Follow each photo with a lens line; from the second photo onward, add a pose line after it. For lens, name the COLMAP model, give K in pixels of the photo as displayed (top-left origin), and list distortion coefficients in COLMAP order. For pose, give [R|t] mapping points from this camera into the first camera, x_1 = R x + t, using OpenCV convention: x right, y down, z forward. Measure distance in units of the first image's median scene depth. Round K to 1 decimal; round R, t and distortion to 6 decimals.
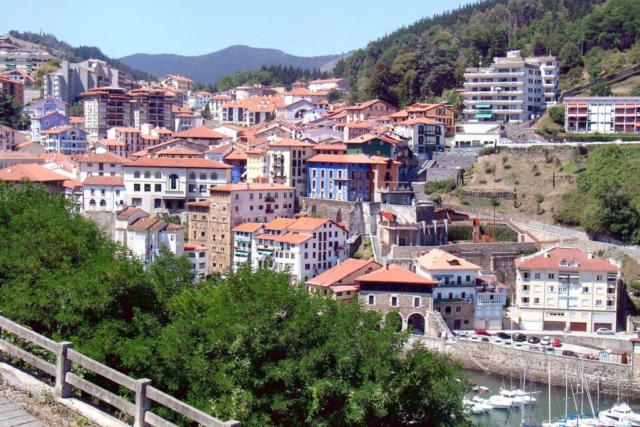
lens RADIAL K [[1148.0, 0, 318.8], [0, 1148.0, 213.3], [0, 0, 1]] dist [0.045856, 0.000000]
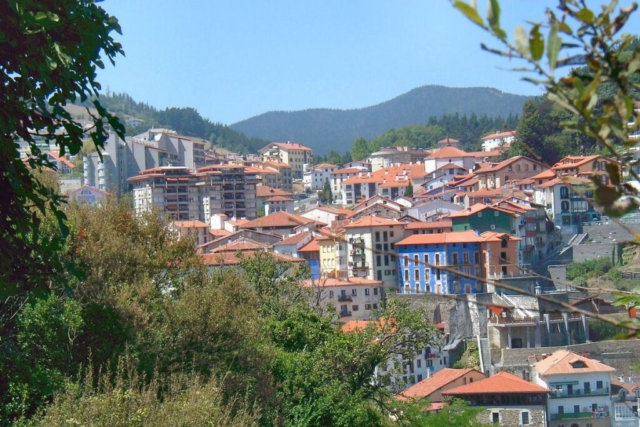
lens RADIAL K [[1900.6, 0, 320.8], [0, 1900.6, 212.5], [0, 0, 1]] dist [0.227658, 0.000000]
pose [[0.988122, -0.069769, -0.136921, 0.111208], [0.058920, 0.994909, -0.081757, 0.031325], [0.141928, 0.072718, 0.987202, -0.222727]]
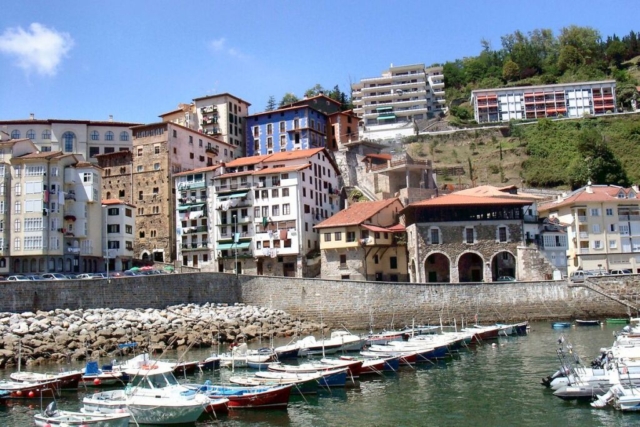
lens RADIAL K [[675.2, 0, 323.9], [0, 675.2, 216.5], [0, 0, 1]] dist [-0.117251, 0.000000]
pose [[0.943530, -0.019213, 0.330728, -0.113253], [0.077141, 0.983617, -0.162935, 0.100887], [-0.322179, 0.179247, 0.929554, 0.561535]]
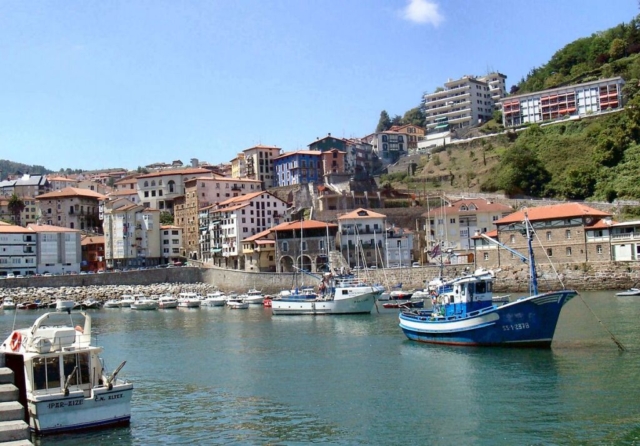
lens RADIAL K [[818.4, 0, 289.1], [0, 818.4, 215.4], [0, 0, 1]] dist [-0.087161, 0.000000]
pose [[0.970449, -0.075396, -0.229227, 0.200243], [0.045461, 0.990049, -0.133179, 0.128486], [0.236987, 0.118823, 0.964219, 0.174008]]
